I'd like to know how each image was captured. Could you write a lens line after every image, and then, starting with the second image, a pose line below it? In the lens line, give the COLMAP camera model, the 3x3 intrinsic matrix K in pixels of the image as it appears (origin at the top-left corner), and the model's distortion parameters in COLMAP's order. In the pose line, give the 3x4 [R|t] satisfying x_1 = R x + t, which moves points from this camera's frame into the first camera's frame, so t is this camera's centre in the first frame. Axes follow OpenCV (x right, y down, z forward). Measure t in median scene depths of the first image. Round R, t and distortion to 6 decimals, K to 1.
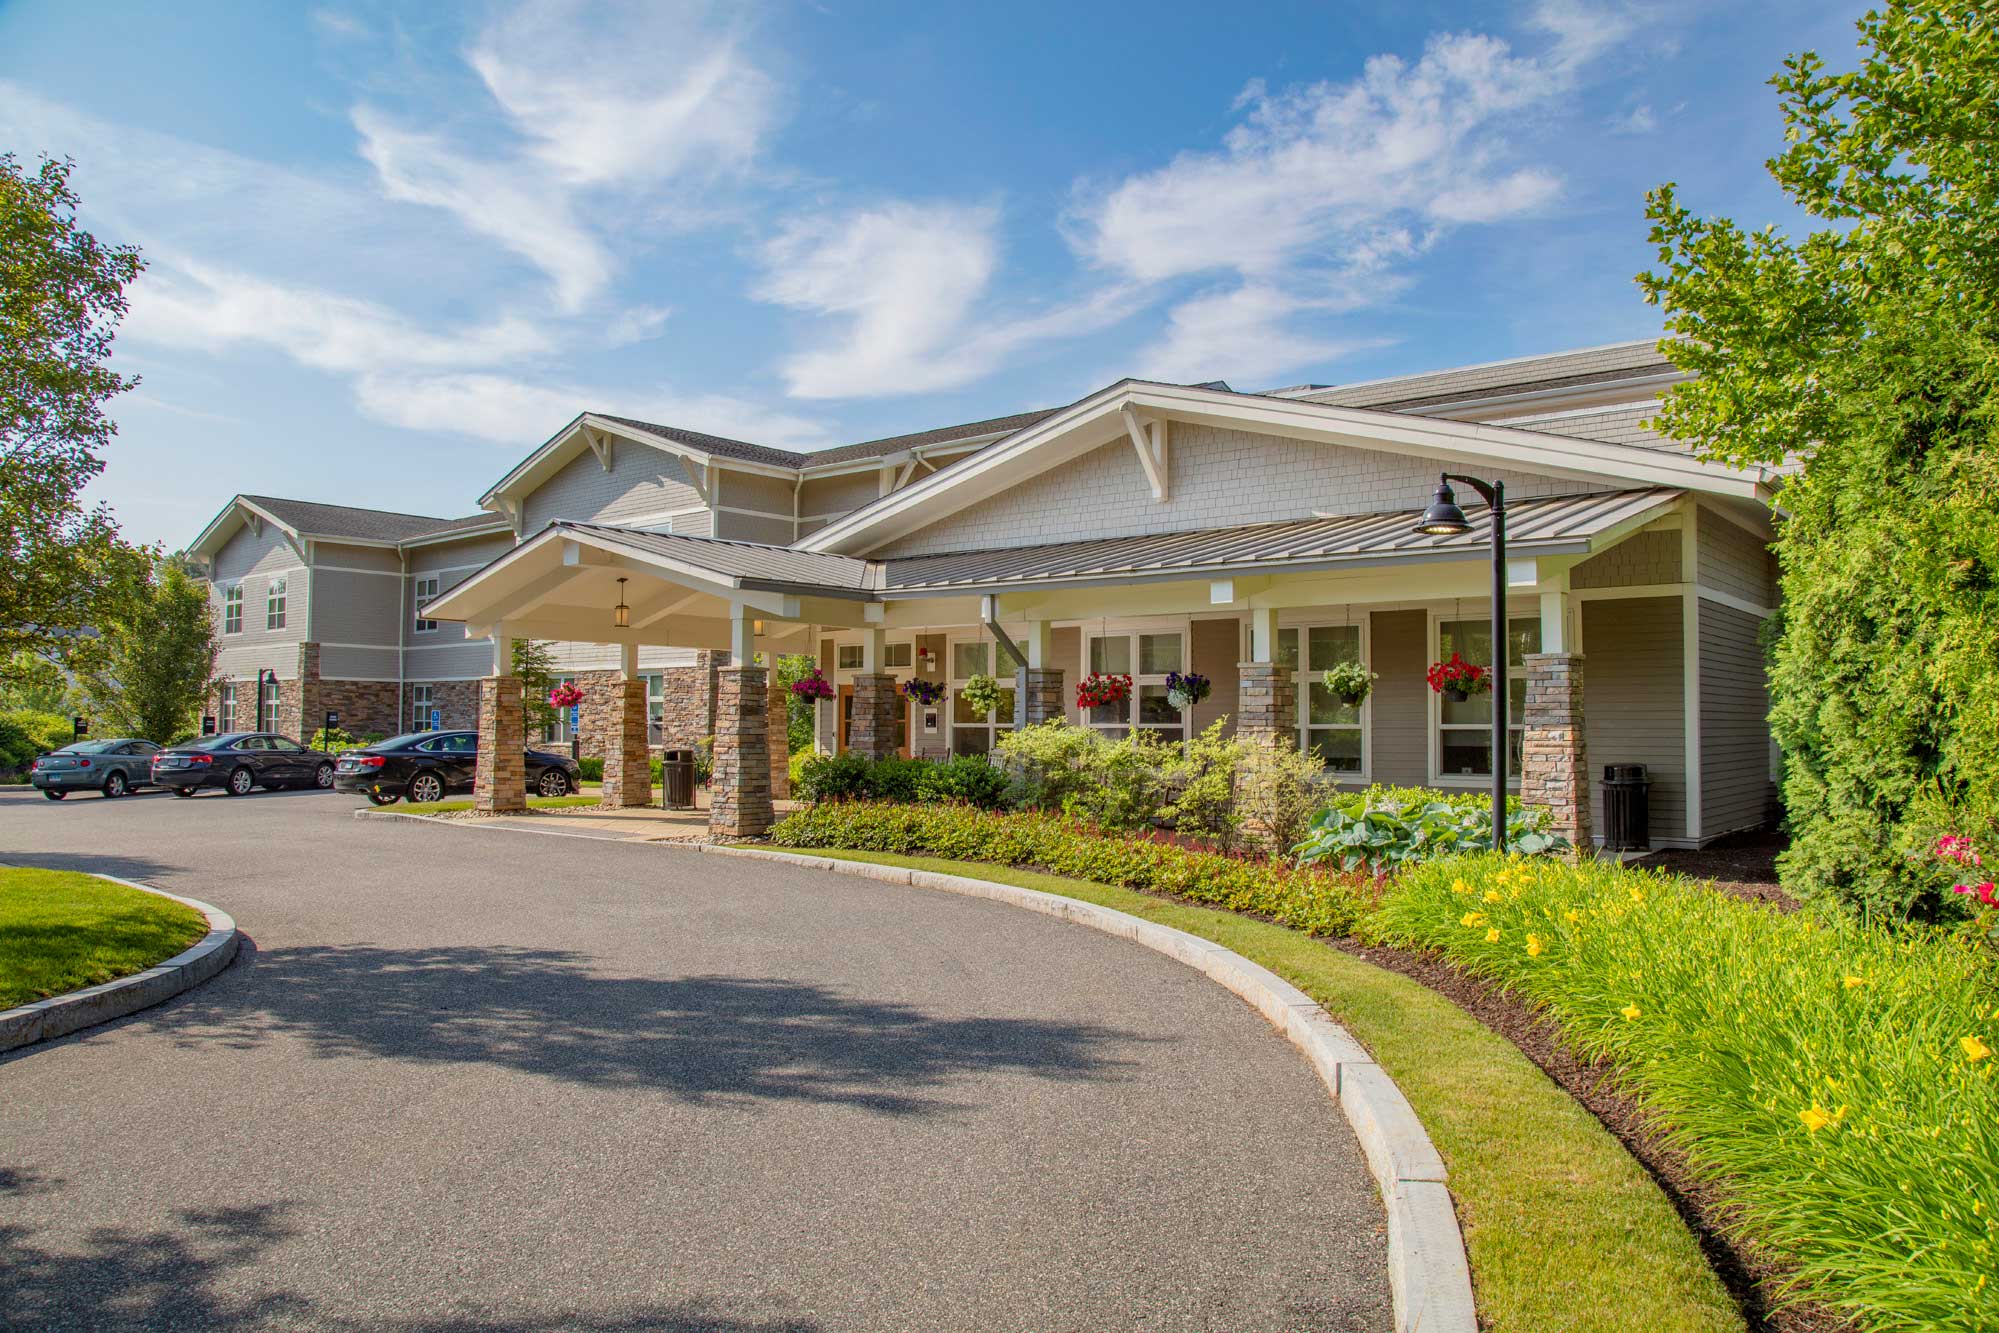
lens RADIAL K [[1373.1, 0, 999.5], [0, 1373.1, 666.5], [0, 0, 1]] dist [-0.090040, 0.000971]
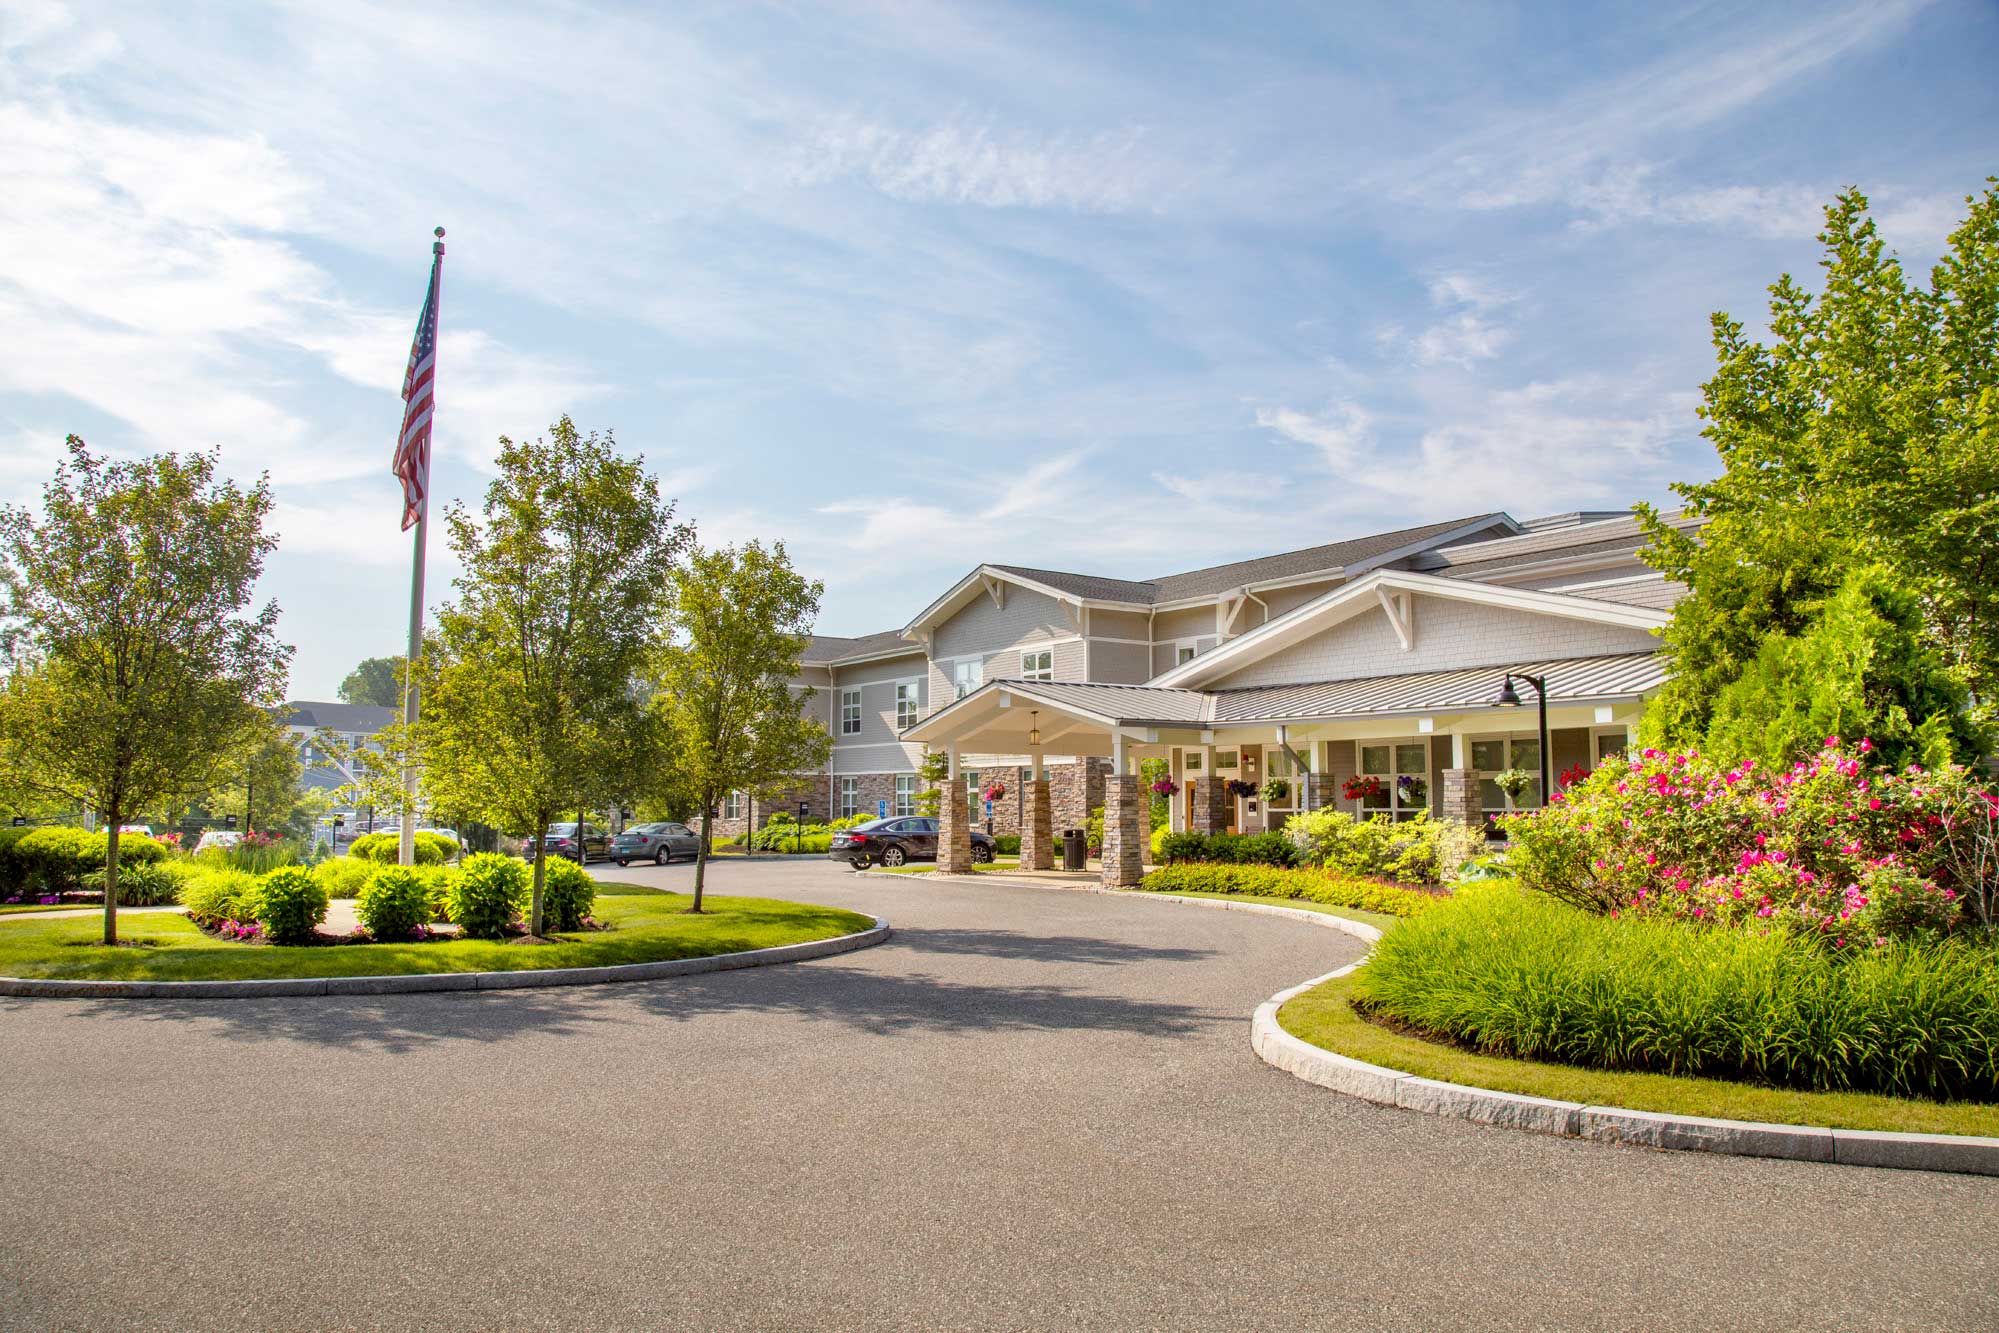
lens RADIAL K [[1365.0, 0, 999.5], [0, 1365.0, 666.5], [0, 0, 1]] dist [-0.126836, 0.000568]
pose [[0.966914, -0.031721, -0.253124, 0.062412], [0.017102, 0.998067, -0.059751, -0.028372], [0.254530, 0.053445, 0.965587, -0.454701]]
